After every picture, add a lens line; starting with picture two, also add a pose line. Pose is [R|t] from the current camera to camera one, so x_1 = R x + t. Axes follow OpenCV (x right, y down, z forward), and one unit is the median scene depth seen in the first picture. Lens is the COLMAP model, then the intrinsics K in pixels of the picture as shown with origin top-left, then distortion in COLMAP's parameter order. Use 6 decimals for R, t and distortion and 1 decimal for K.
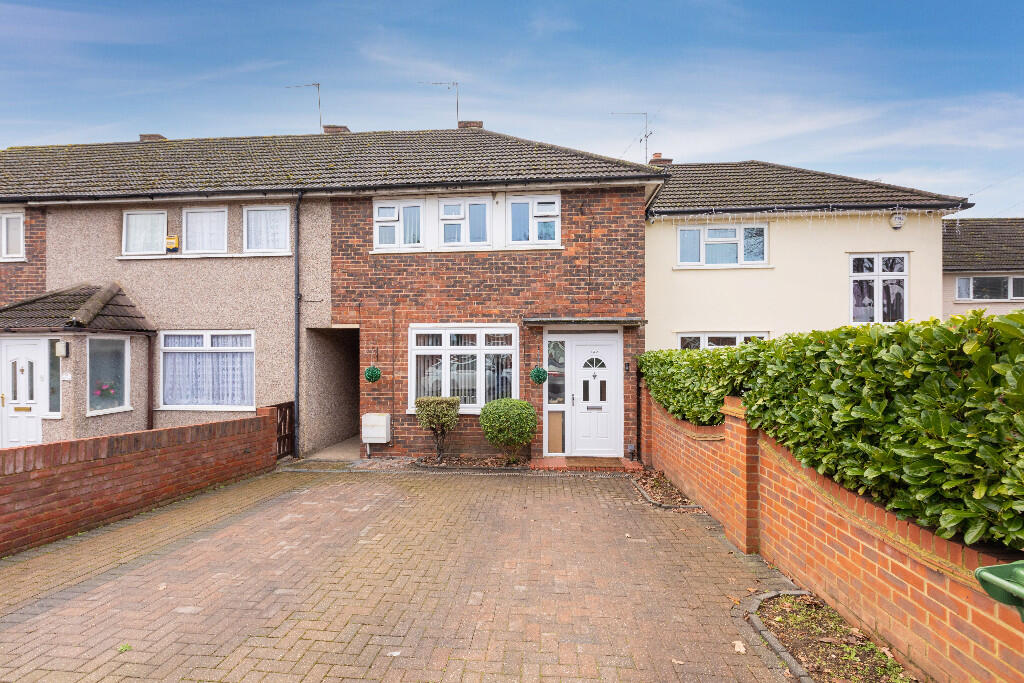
lens RADIAL K [[462.7, 0, 512.9], [0, 462.7, 344.6], [0, 0, 1]] dist [0.000888, -0.001172]
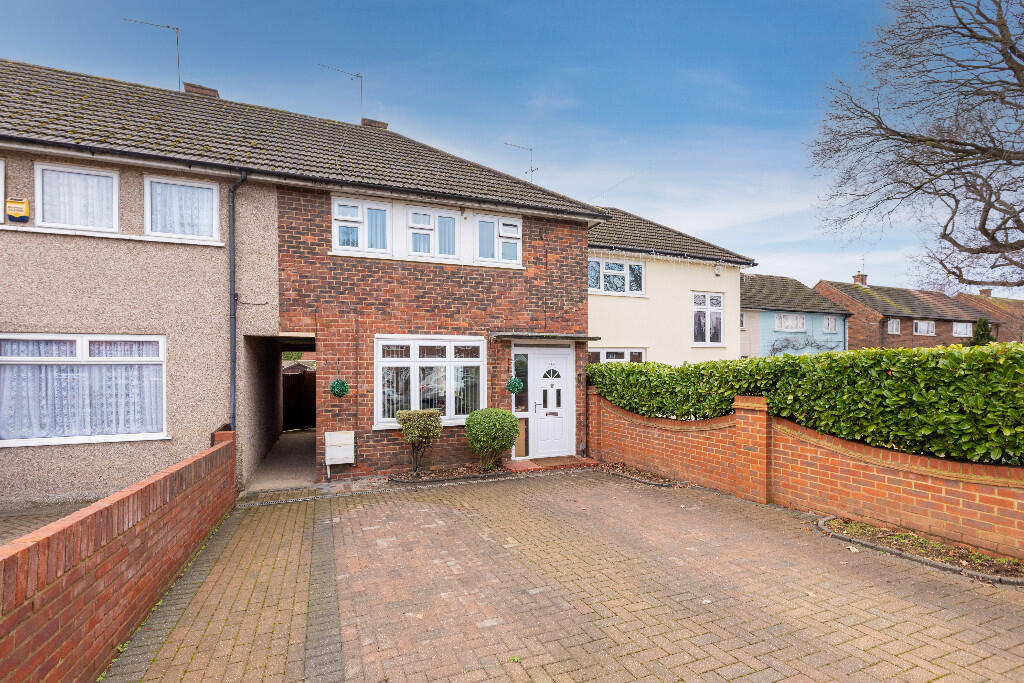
lens RADIAL K [[462.7, 0, 511.5], [0, 462.7, 361.8], [0, 0, 1]] dist [0.000888, -0.001172]
pose [[0.893814, 0.002748, 0.448430, -0.398270], [-0.006827, 0.999949, 0.007481, 0.002316], [-0.448386, -0.009748, 0.893787, 0.035849]]
